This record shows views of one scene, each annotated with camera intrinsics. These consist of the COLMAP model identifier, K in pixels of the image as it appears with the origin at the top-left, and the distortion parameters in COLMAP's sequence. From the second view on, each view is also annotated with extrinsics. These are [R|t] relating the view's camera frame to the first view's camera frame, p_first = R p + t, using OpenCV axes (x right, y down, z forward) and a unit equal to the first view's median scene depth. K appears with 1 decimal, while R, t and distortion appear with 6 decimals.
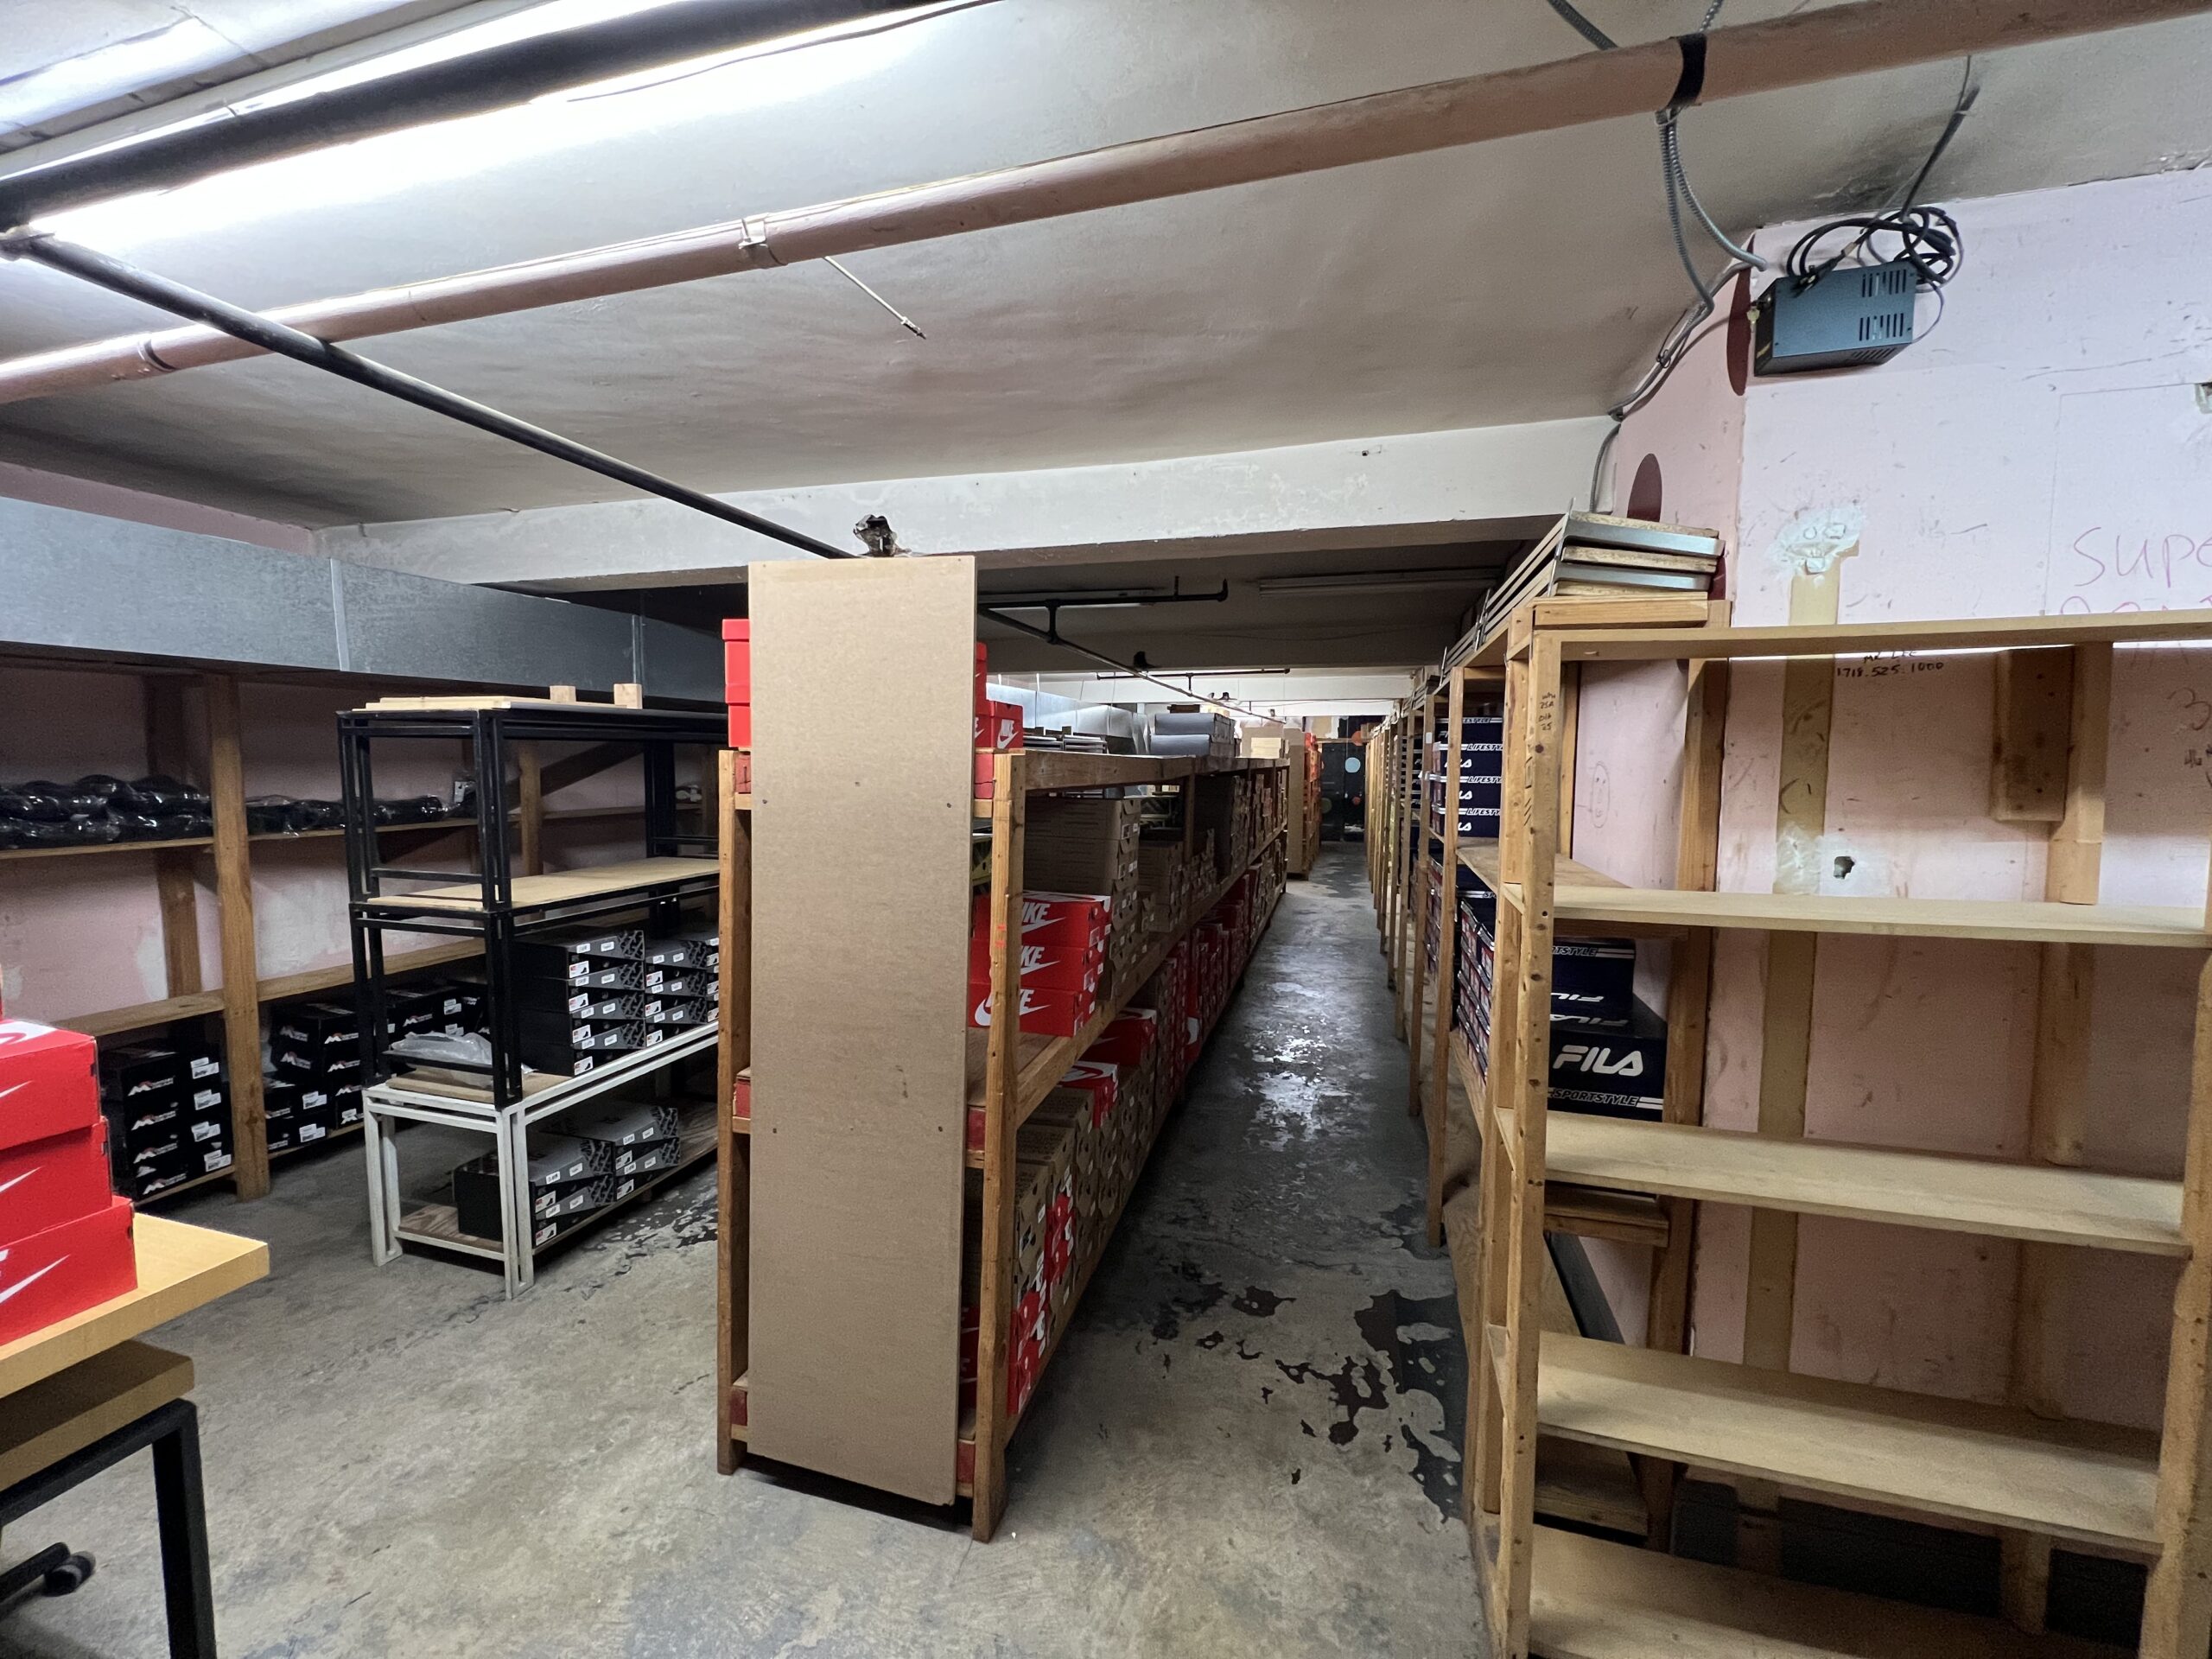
lens RADIAL K [[897.1, 0, 1106.0], [0, 897.1, 829.5], [0, 0, 1]] dist [-0.002668, -0.000403]
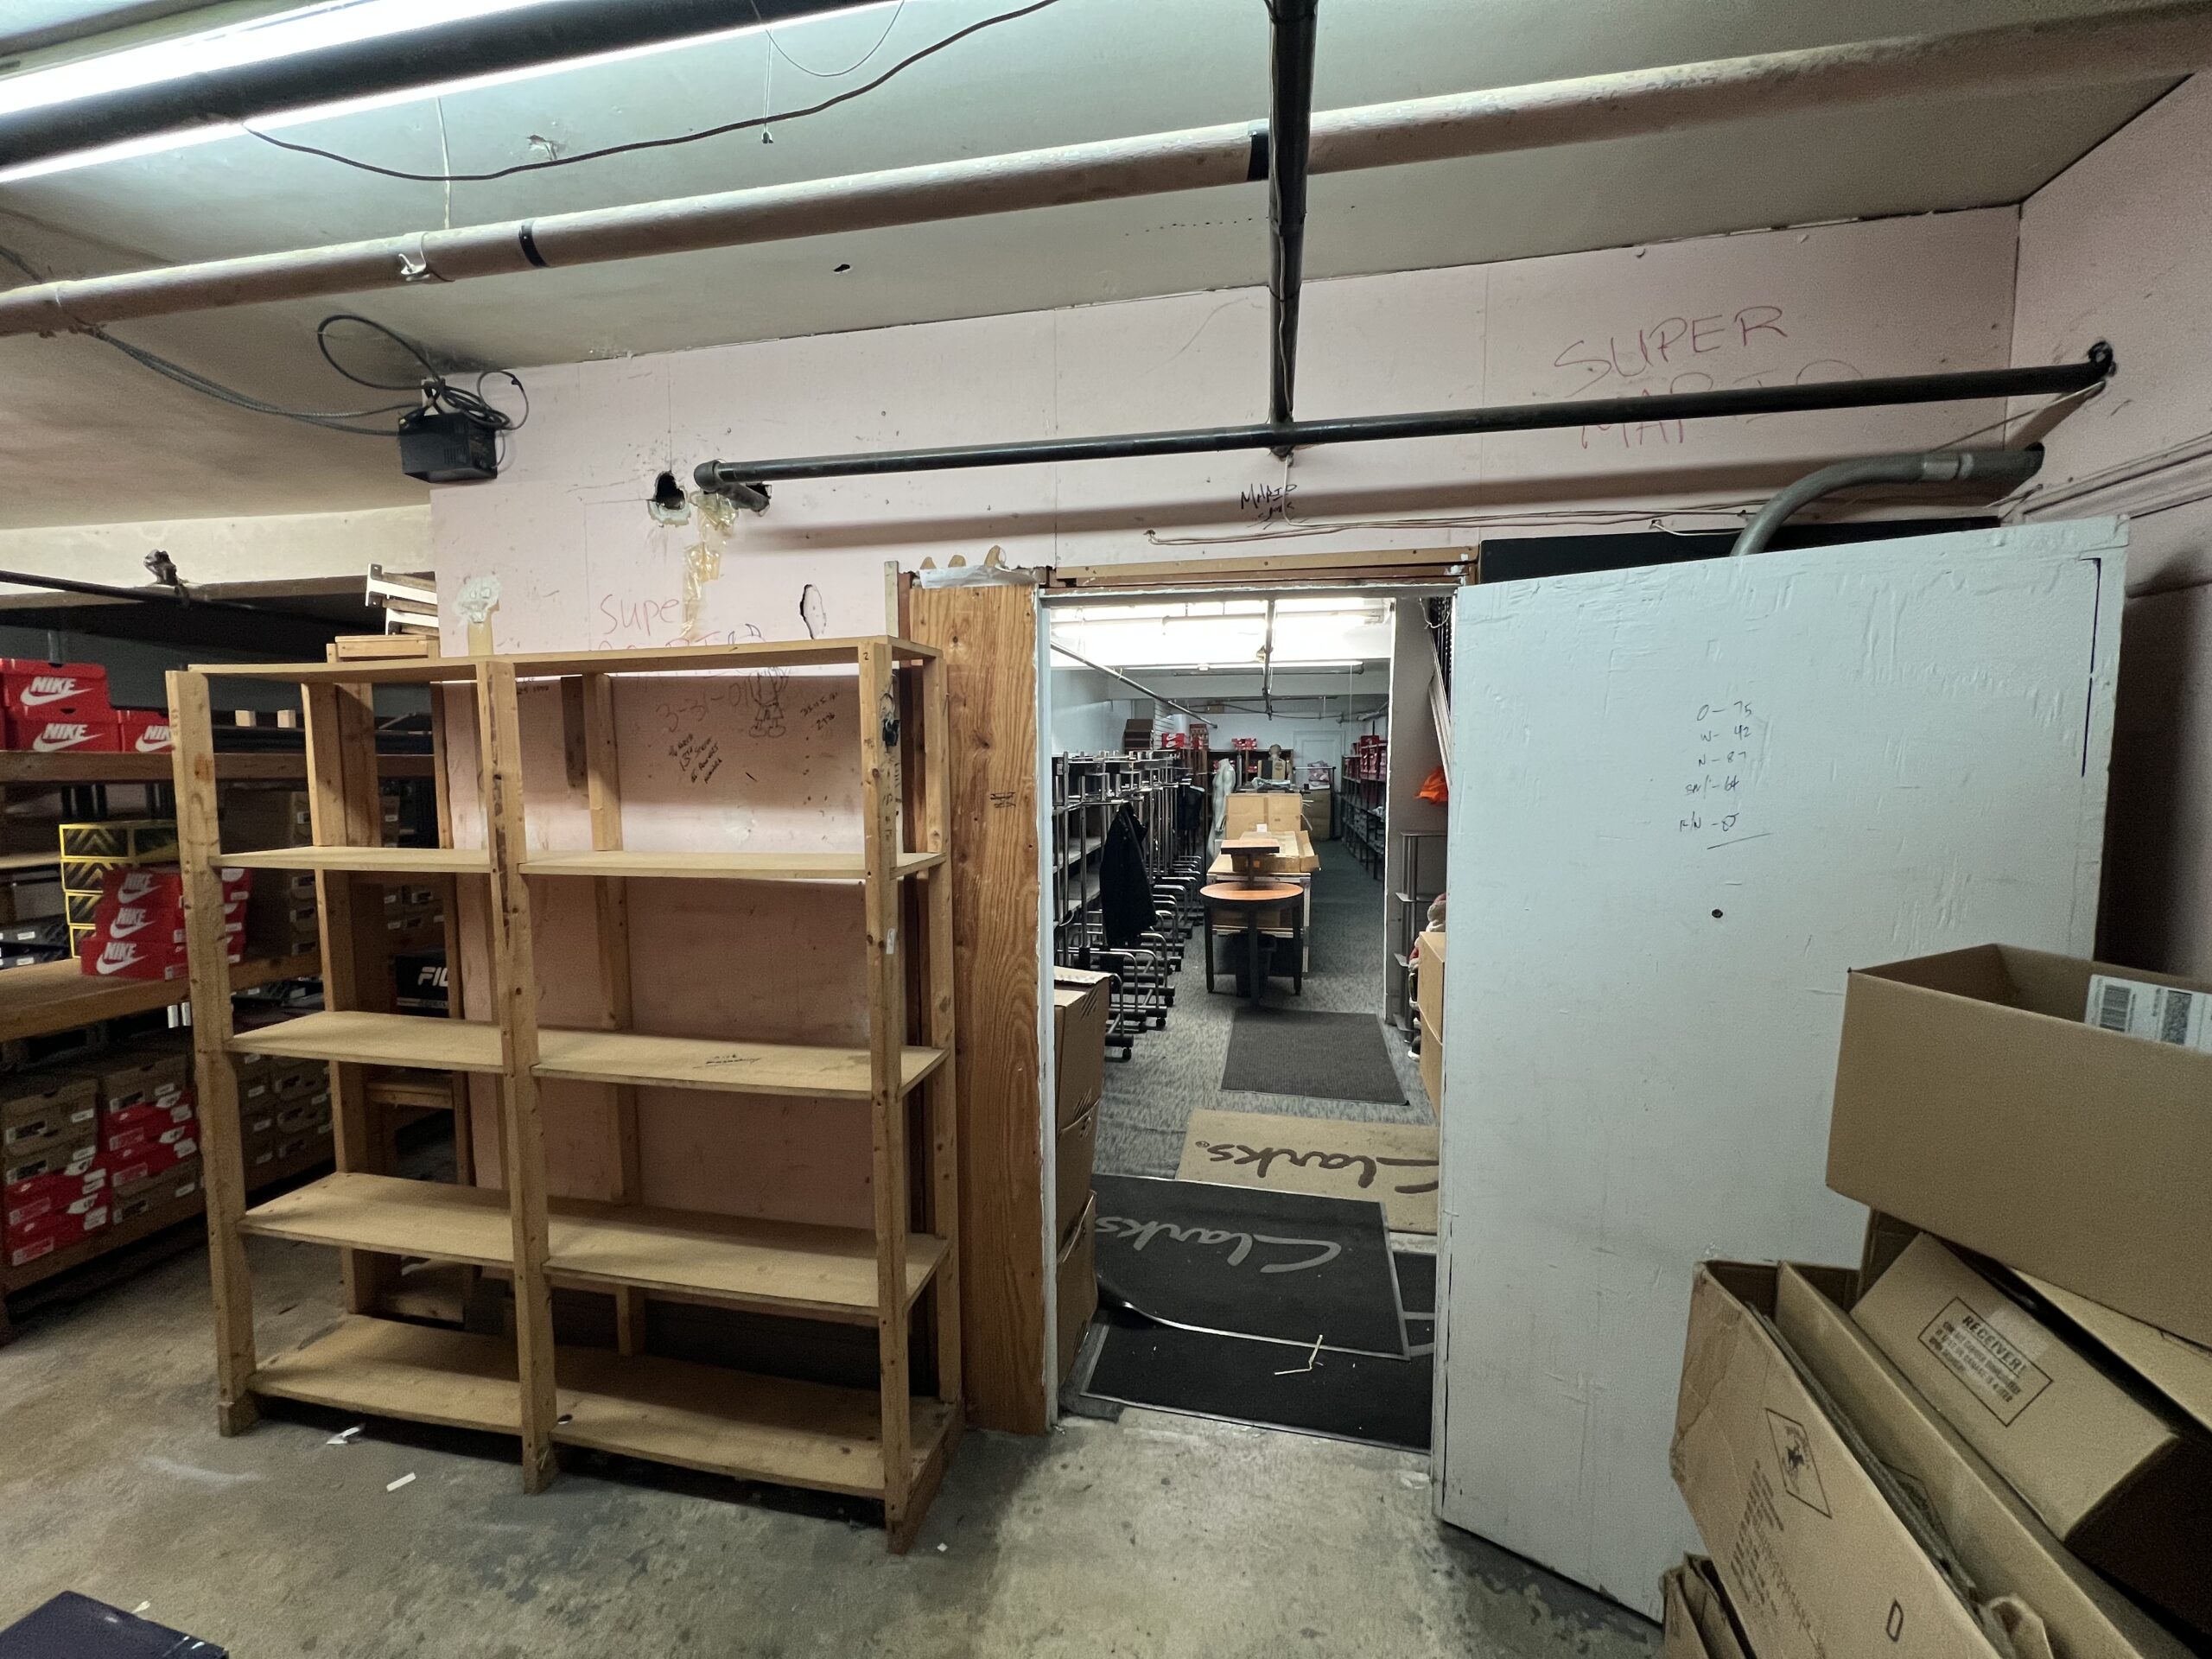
lens RADIAL K [[875.5, 0, 1106.0], [0, 875.5, 829.5], [0, 0, 1]] dist [0.000503, -0.000042]
pose [[0.995910, -0.014783, 0.089130, 1.517204], [0.014470, 0.999887, 0.004164, 0.045863], [-0.089181, -0.002858, 0.996011, -0.431465]]
